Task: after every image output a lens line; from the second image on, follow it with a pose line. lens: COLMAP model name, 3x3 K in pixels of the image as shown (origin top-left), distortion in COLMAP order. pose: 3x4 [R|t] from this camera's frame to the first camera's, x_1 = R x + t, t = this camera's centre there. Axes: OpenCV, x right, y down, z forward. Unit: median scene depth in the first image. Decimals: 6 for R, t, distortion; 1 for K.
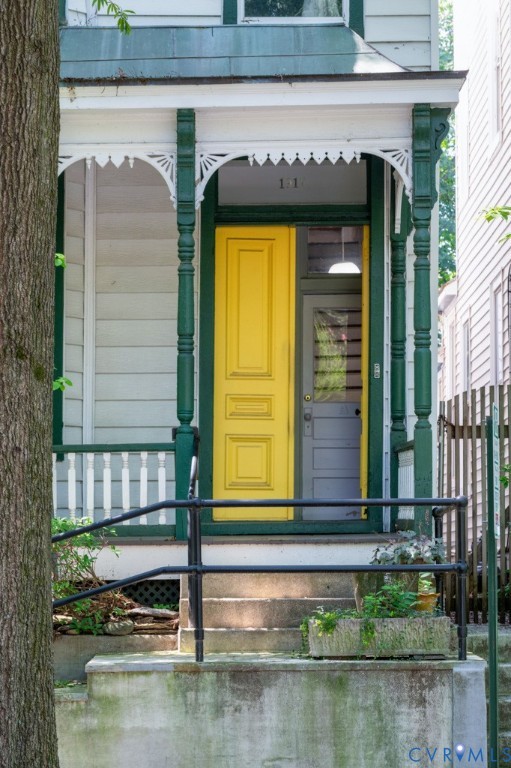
lens RADIAL K [[1875.5, 0, 255.5], [0, 1875.5, 384.0], [0, 0, 1]] dist [-0.052880, -0.284021]
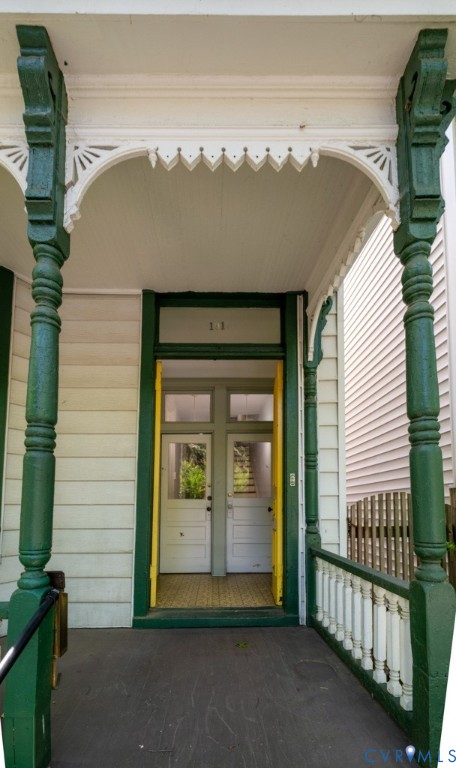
lens RADIAL K [[853.8, 0, 228.0], [0, 853.8, 384.0], [0, 0, 1]] dist [-0.008927, -0.010643]
pose [[0.999628, 0.009353, 0.025625, 0.016956], [-0.006316, 0.993214, -0.116126, -0.006463], [-0.026537, 0.115921, 0.992904, 0.711330]]
